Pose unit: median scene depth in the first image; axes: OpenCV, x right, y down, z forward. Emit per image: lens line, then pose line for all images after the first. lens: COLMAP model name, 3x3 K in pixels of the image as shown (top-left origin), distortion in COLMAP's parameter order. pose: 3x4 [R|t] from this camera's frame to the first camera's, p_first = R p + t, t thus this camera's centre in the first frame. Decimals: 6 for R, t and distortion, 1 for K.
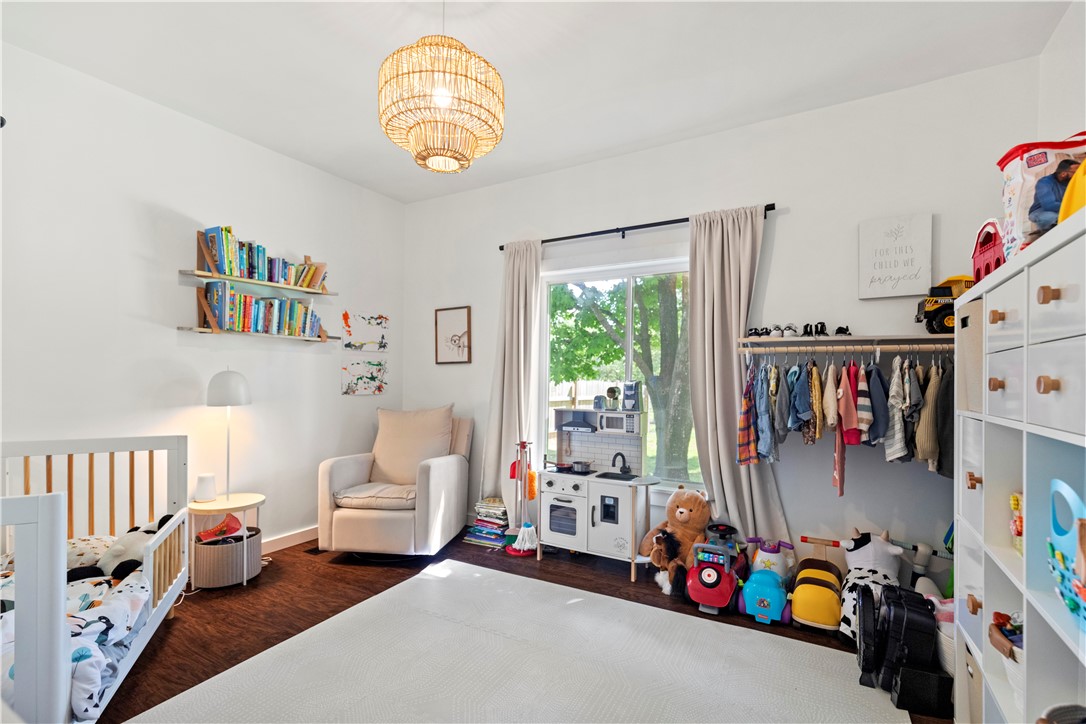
lens RADIAL K [[514.2, 0, 541.8], [0, 514.2, 394.4], [0, 0, 1]] dist [0.005084, -0.000952]
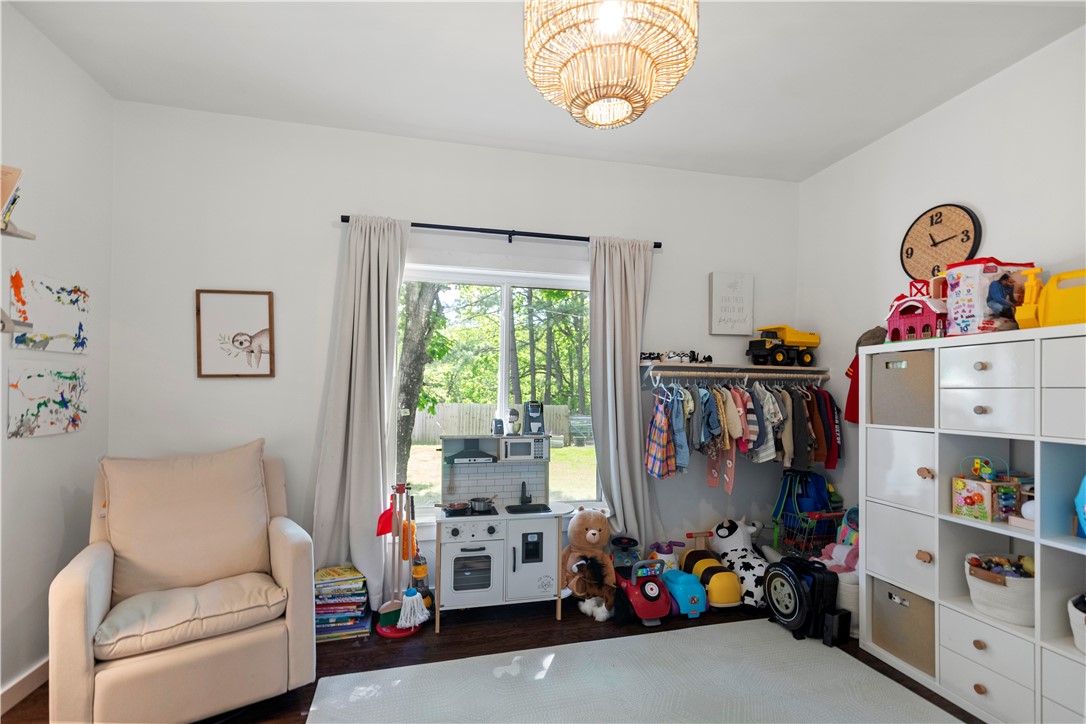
lens RADIAL K [[514.2, 0, 541.8], [0, 514.2, 394.4], [0, 0, 1]] dist [0.005084, -0.000952]
pose [[0.704565, -0.013190, 0.709517, -0.468309], [0.020698, 0.999784, -0.001967, -0.037193], [-0.709338, 0.016071, 0.704686, 0.347465]]
